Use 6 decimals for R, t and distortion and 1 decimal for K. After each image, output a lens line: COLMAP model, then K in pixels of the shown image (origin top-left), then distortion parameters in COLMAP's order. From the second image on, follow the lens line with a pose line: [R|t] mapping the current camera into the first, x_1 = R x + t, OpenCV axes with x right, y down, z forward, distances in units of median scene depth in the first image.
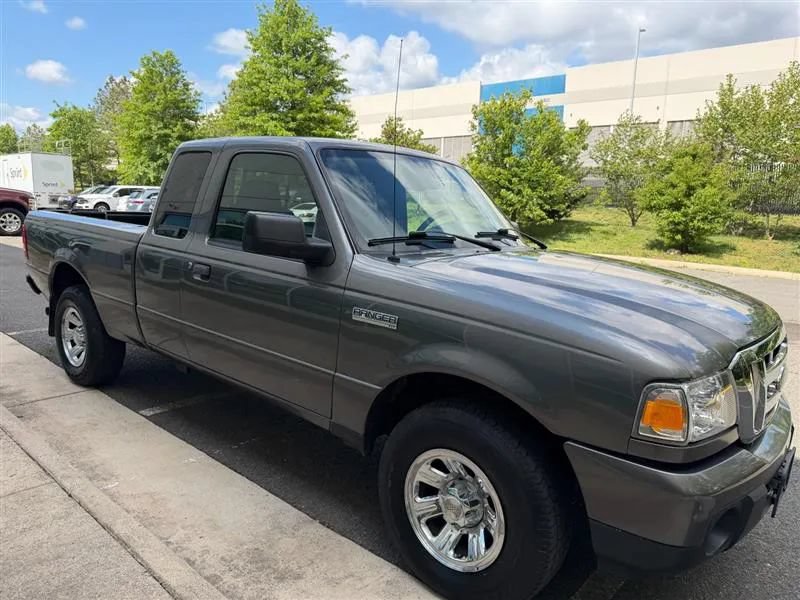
lens RADIAL K [[565.5, 0, 400.0], [0, 565.5, 300.0], [0, 0, 1]] dist [0.058844, -0.066701]
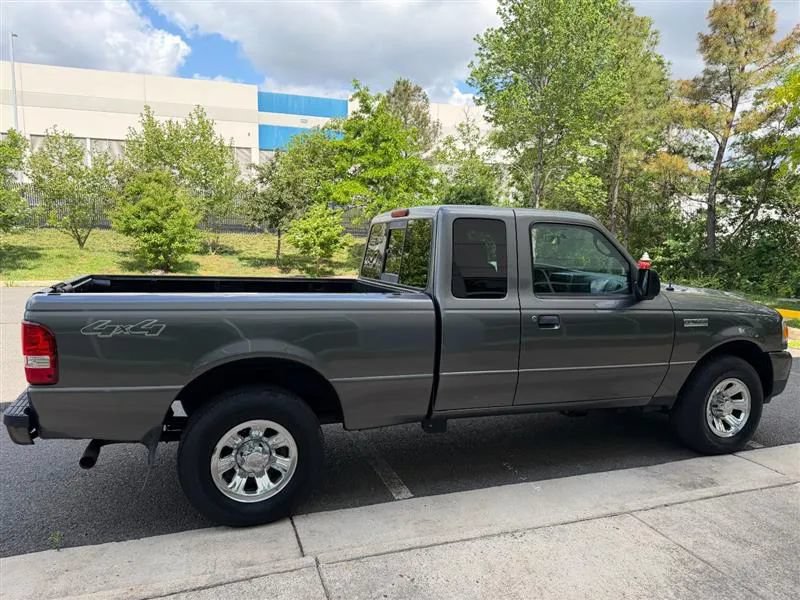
lens RADIAL K [[565.5, 0, 400.0], [0, 565.5, 300.0], [0, 0, 1]] dist [0.058844, -0.066701]
pose [[0.476885, -0.121755, 0.870492, -1.205214], [0.143220, 0.987888, 0.059714, -0.164937], [-0.867219, 0.096195, 0.488547, 0.539355]]
